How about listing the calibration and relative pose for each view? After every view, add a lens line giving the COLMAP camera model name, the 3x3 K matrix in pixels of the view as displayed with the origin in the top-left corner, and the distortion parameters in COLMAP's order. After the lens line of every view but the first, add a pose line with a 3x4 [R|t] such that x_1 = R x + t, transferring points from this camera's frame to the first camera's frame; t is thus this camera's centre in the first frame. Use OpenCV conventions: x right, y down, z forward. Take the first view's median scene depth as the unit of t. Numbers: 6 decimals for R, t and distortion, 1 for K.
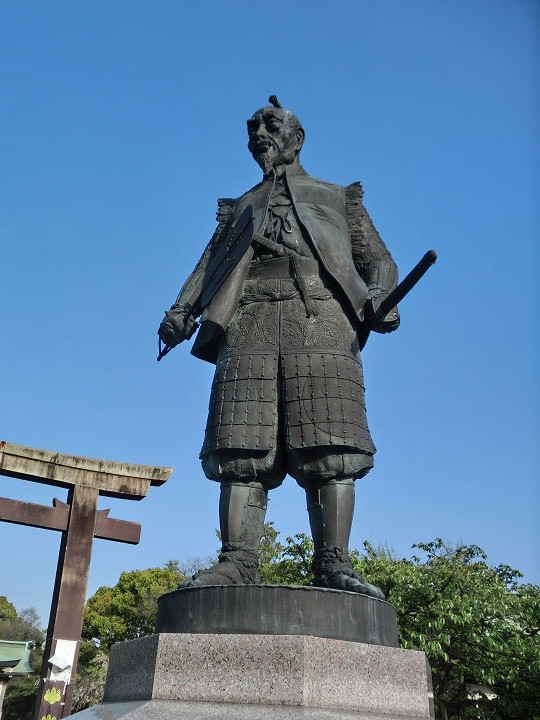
lens RADIAL K [[635.2, 0, 257.7], [0, 635.2, 360.7], [0, 0, 1]] dist [0.007662, 0.006811]
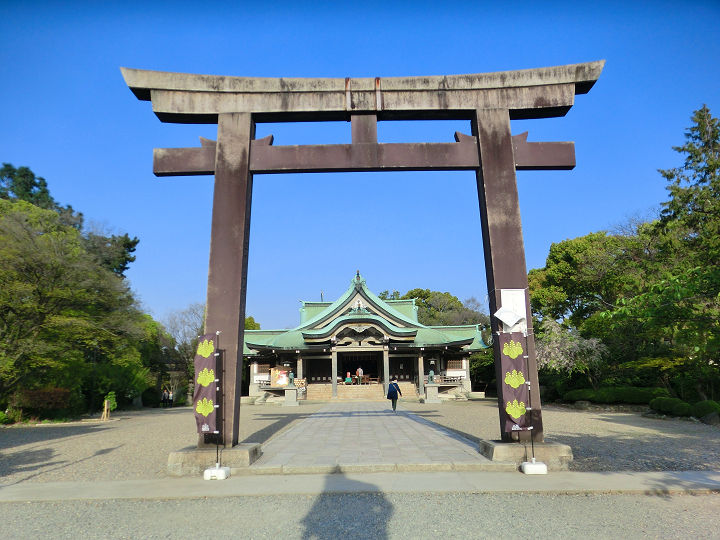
lens RADIAL K [[635.2, 0, 360.0], [0, 635.2, 270.0], [0, 0, 1]] dist [0.007662, 0.006811]
pose [[0.872049, -0.142488, -0.468218, -0.080580], [0.289502, 0.921540, 0.258752, 0.140669], [0.394612, -0.361194, 0.844879, 0.232973]]
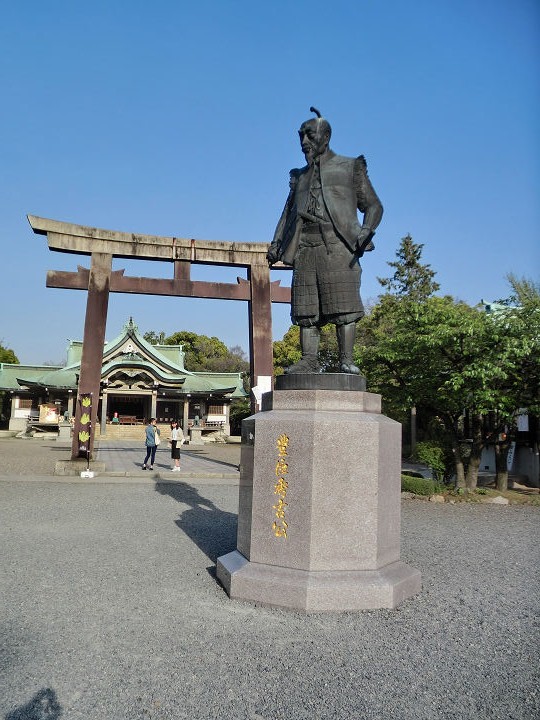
lens RADIAL K [[625.7, 0, 282.2], [0, 625.7, 361.3], [0, 0, 1]] dist [-0.273681, 0.002119]
pose [[0.967404, -0.056209, -0.246920, 0.073629], [0.149709, 0.913364, 0.378622, -0.095913], [0.204246, -0.403246, 0.892007, -0.186317]]
